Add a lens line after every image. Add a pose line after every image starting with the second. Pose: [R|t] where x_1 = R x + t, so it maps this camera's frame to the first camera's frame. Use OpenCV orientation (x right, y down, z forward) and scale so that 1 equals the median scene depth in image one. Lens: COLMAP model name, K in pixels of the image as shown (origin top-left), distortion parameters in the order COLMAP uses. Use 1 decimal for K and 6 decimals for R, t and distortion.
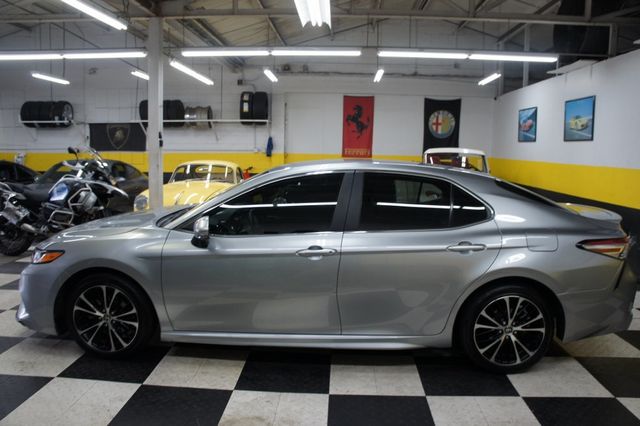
lens RADIAL K [[502.8, 0, 317.3], [0, 502.8, 211.3], [0, 0, 1]] dist [-0.183403, 0.135783]
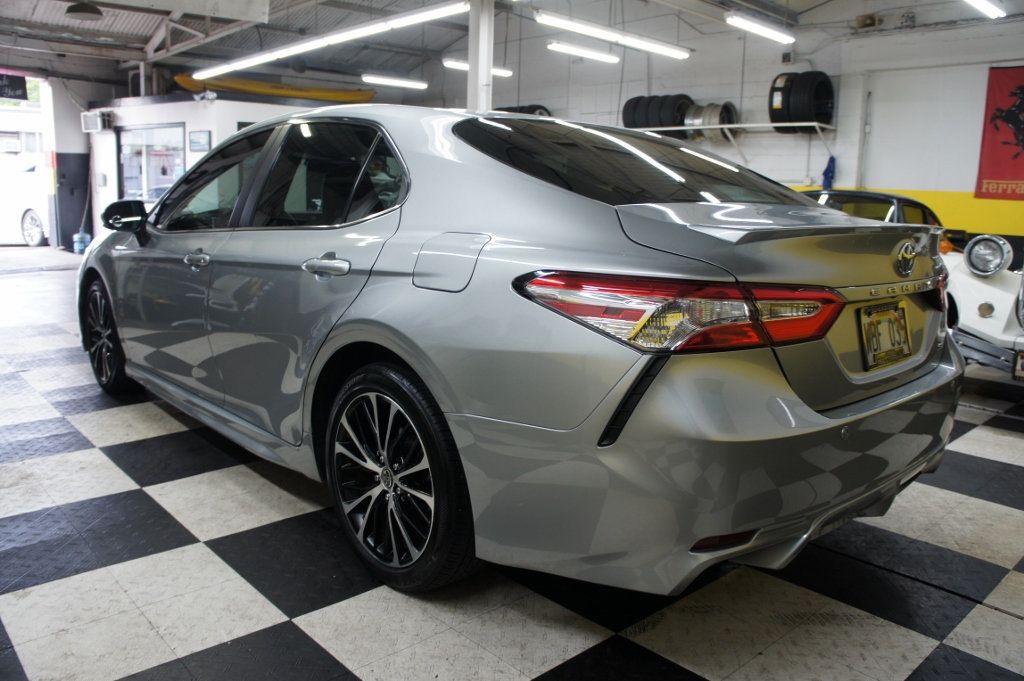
lens RADIAL K [[804.5, 0, 507.7], [0, 804.5, 337.8], [0, 0, 1]] dist [-0.183403, 0.135783]
pose [[0.710892, 0.127899, -0.691574, 0.334350], [-0.105914, 0.991580, 0.074509, 0.024058], [0.695280, 0.020279, 0.718453, 0.214055]]
